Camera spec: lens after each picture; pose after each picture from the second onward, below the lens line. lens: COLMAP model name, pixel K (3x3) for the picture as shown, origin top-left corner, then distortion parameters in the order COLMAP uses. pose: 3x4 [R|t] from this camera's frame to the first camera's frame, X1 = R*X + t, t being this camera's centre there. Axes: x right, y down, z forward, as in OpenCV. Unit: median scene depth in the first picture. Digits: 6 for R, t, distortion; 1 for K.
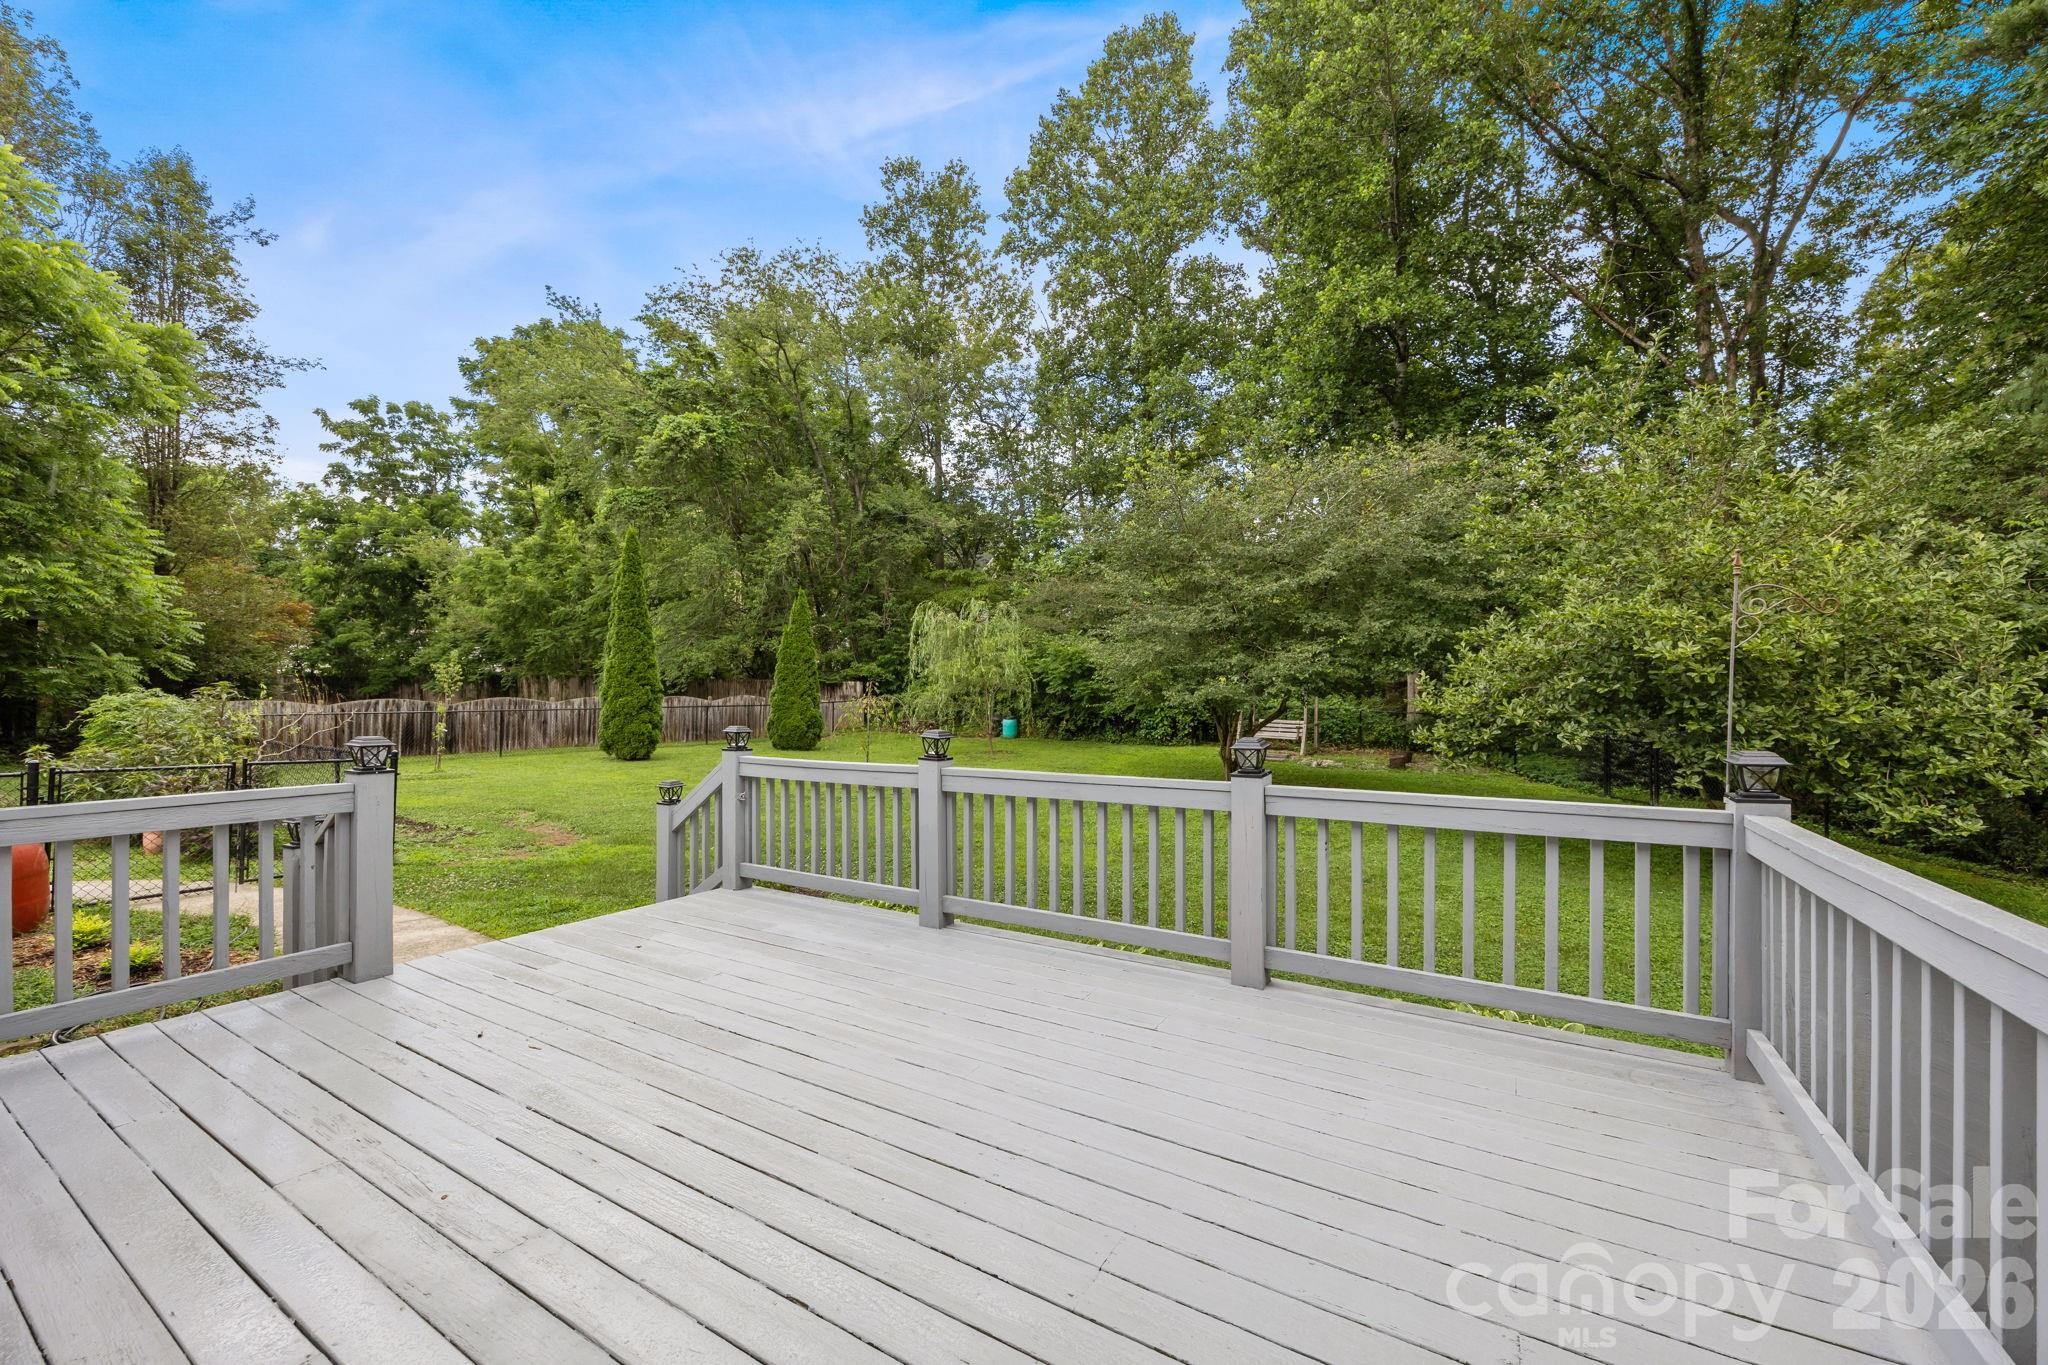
lens RADIAL K [[798.0, 0, 1025.6], [0, 798.0, 704.7], [0, 0, 1]] dist [-0.011352, -0.000331]
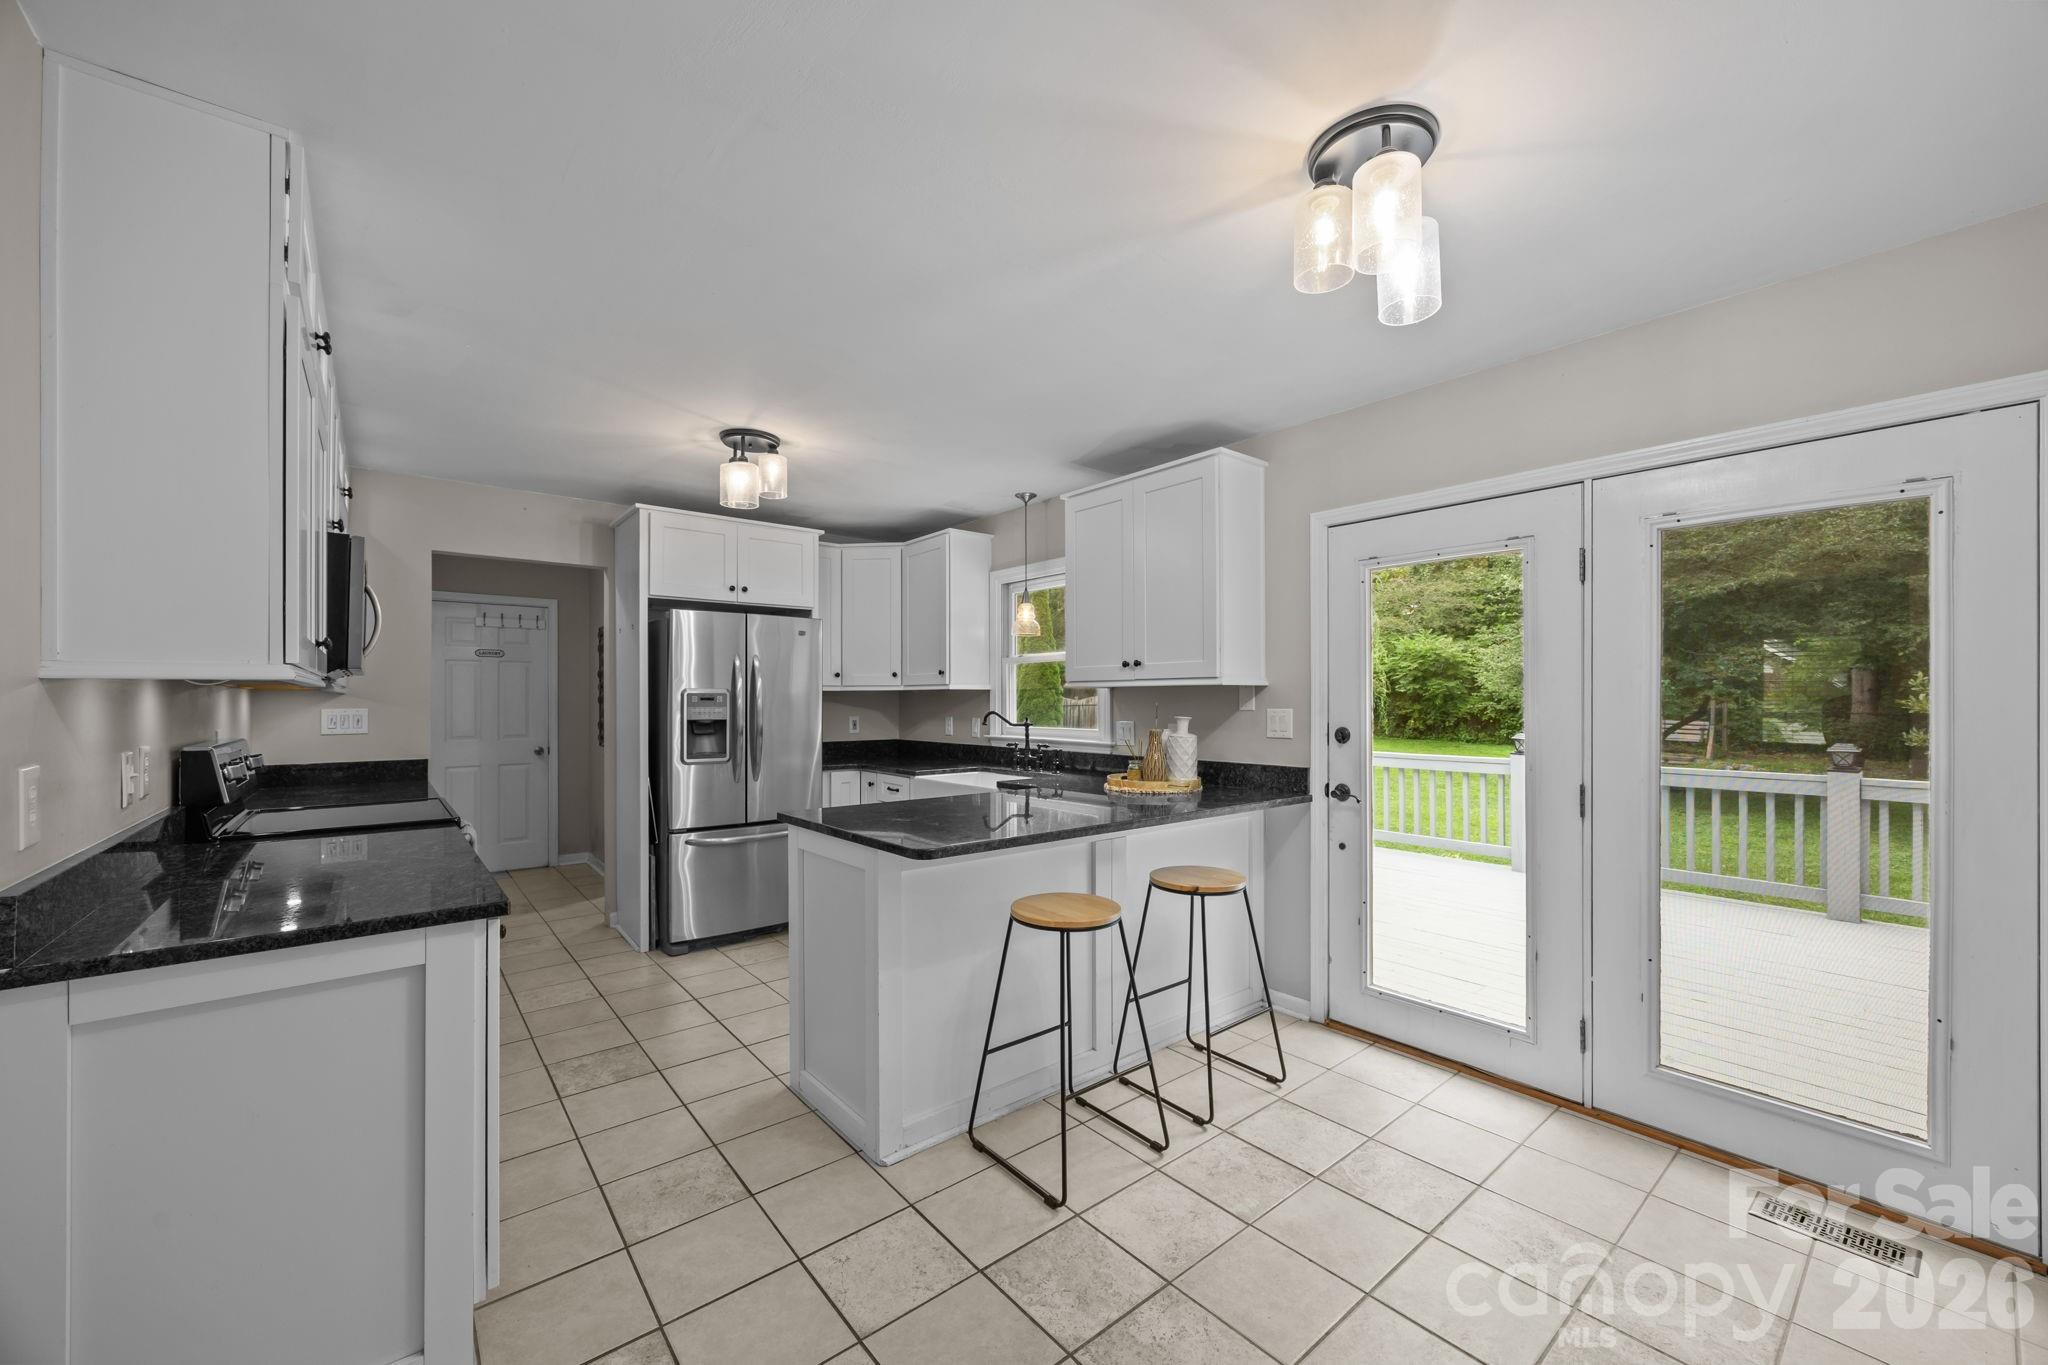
lens RADIAL K [[788.9, 0, 1030.1], [0, 788.9, 694.6], [0, 0, 1]] dist [-0.008339, -0.000257]
pose [[0.945522, -0.008406, -0.325450, -0.072920], [0.005168, 0.999928, -0.010814, -0.003389], [0.325518, 0.008543, 0.945497, -0.087531]]
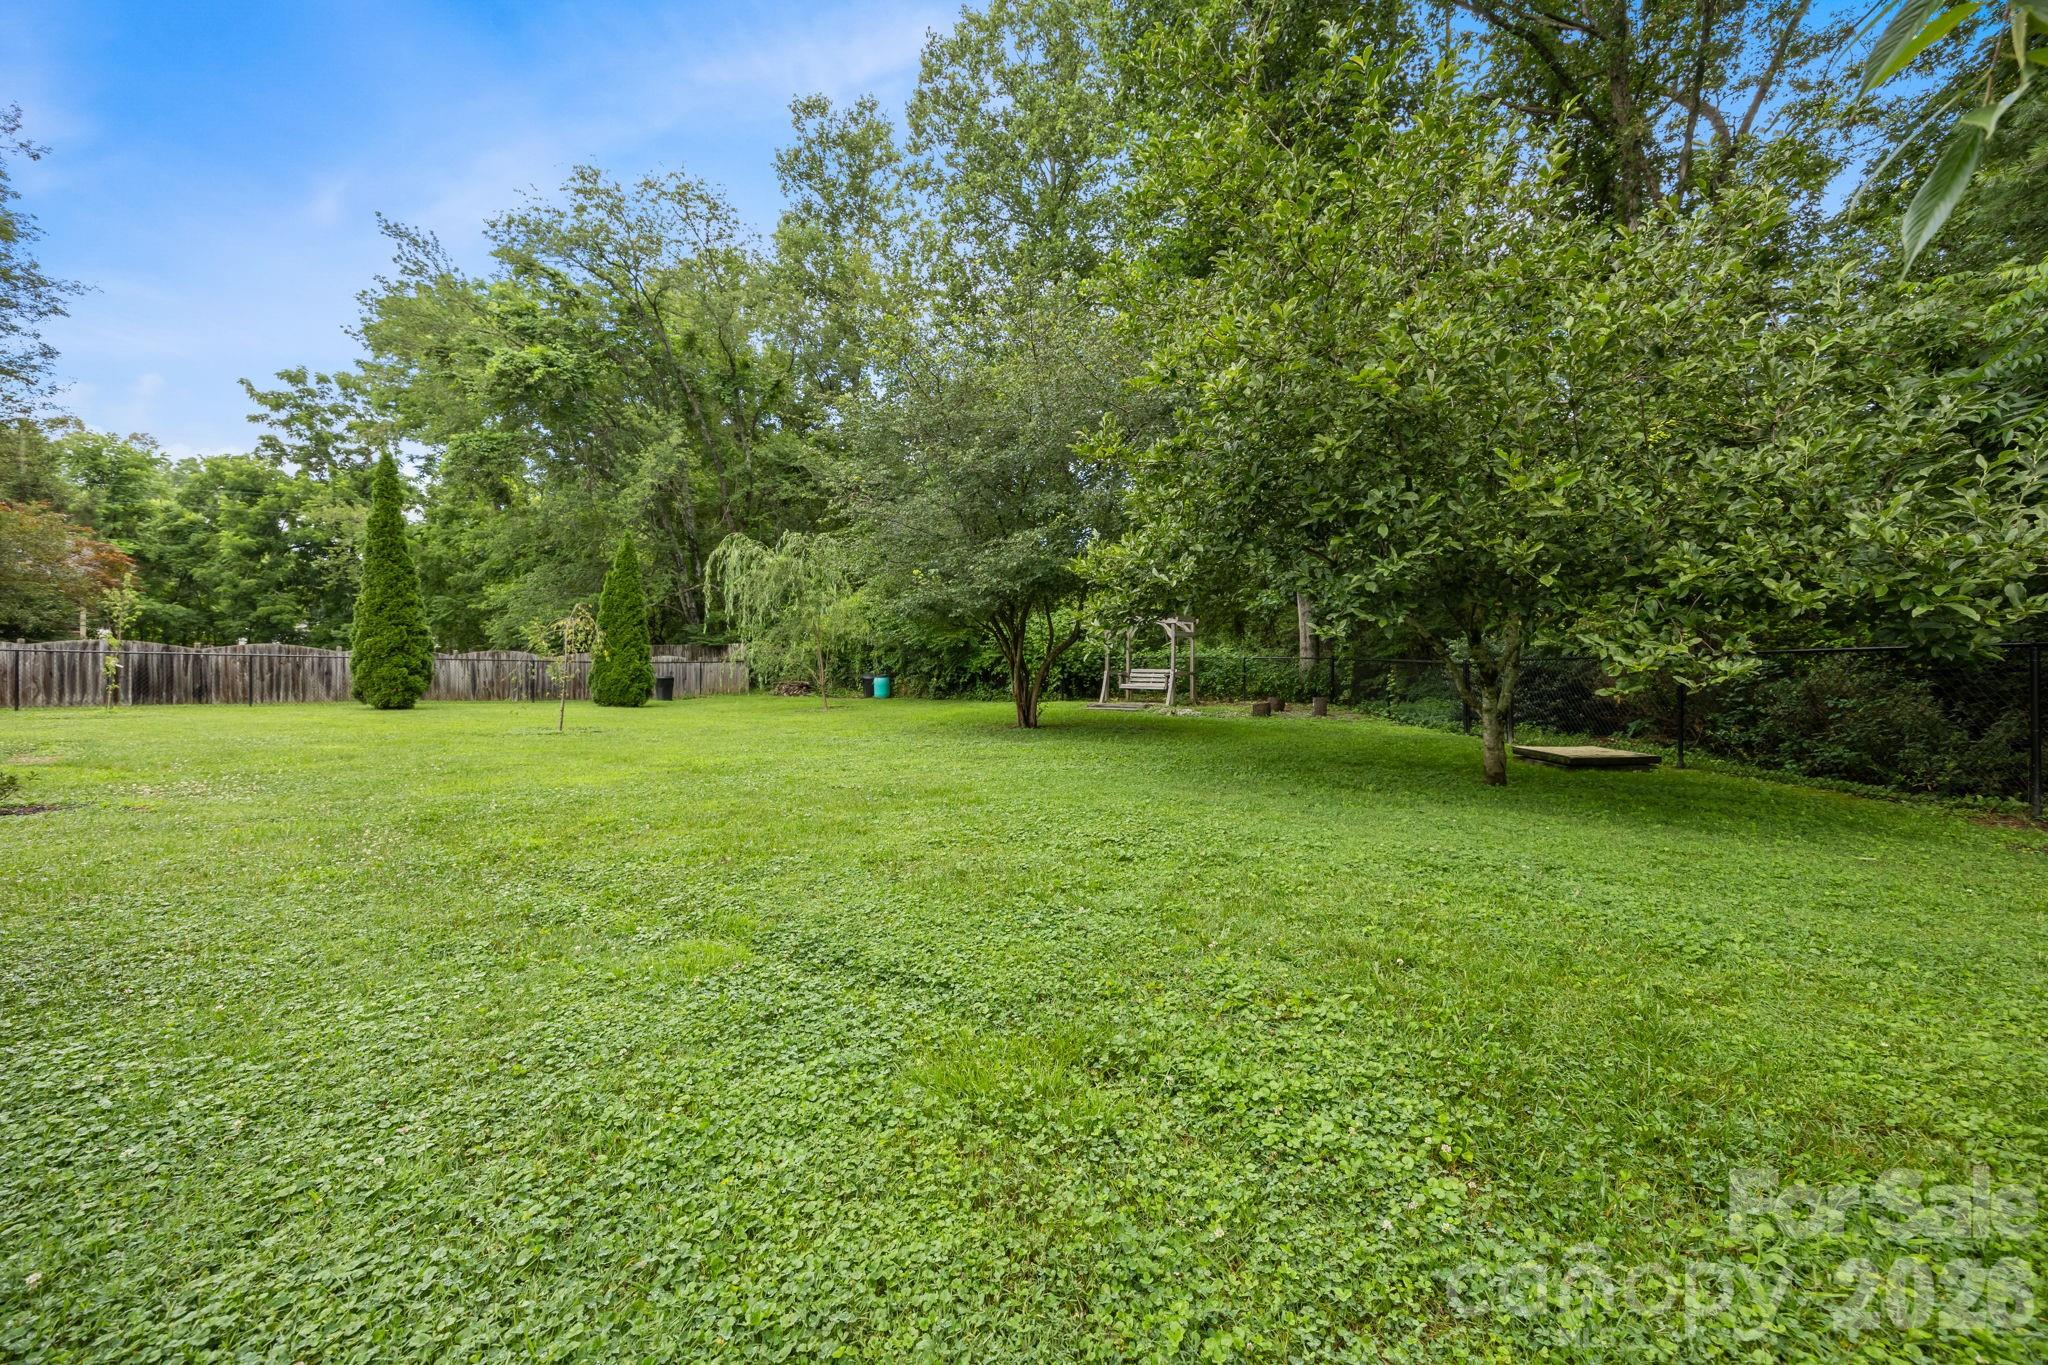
lens RADIAL K [[788.9, 0, 1030.1], [0, 788.9, 694.6], [0, 0, 1]] dist [-0.008339, -0.000257]
pose [[0.999471, -0.003979, -0.032267, 0.158766], [0.003766, 0.999971, -0.006672, 0.039317], [0.032293, 0.006547, 0.999457, 0.092821]]
